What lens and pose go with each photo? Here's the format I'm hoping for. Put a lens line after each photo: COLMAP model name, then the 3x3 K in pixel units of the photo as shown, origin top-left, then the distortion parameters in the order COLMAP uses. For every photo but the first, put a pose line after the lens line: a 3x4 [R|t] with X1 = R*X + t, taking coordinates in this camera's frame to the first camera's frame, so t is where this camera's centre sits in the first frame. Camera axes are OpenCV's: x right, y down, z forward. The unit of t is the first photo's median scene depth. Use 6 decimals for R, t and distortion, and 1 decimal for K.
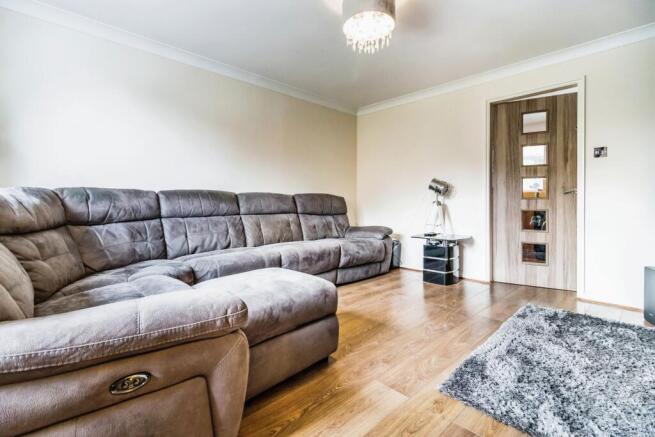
lens RADIAL K [[303.6, 0, 326.5], [0, 303.6, 206.5], [0, 0, 1]] dist [0.000177, -0.000108]
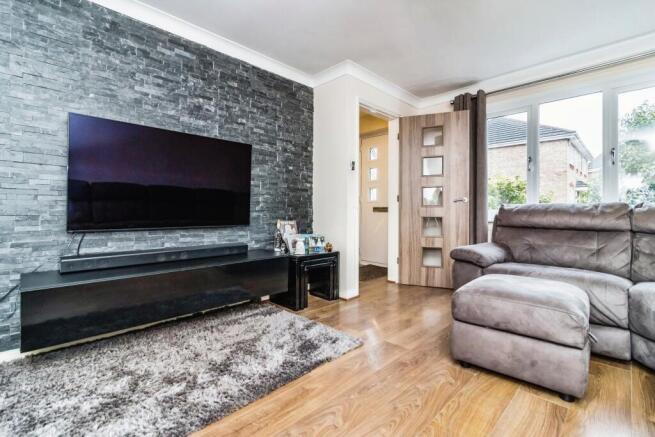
lens RADIAL K [[303.6, 0, 326.5], [0, 303.6, 206.5], [0, 0, 1]] dist [0.000177, -0.000108]
pose [[-0.999697, -0.008574, -0.023061, 0.390830], [-0.008612, 0.999962, 0.001561, -0.020360], [0.023047, 0.001759, -0.999733, 1.625094]]
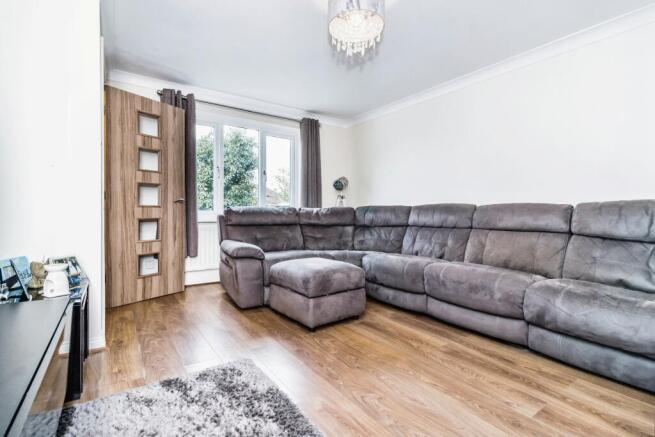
lens RADIAL K [[303.6, 0, 326.5], [0, 303.6, 206.5], [0, 0, 1]] dist [0.000177, -0.000108]
pose [[-0.143425, -0.022473, -0.989406, 1.078540], [-0.028674, 0.999417, -0.018544, -0.018959], [0.989246, 0.025711, -0.143986, 1.006983]]
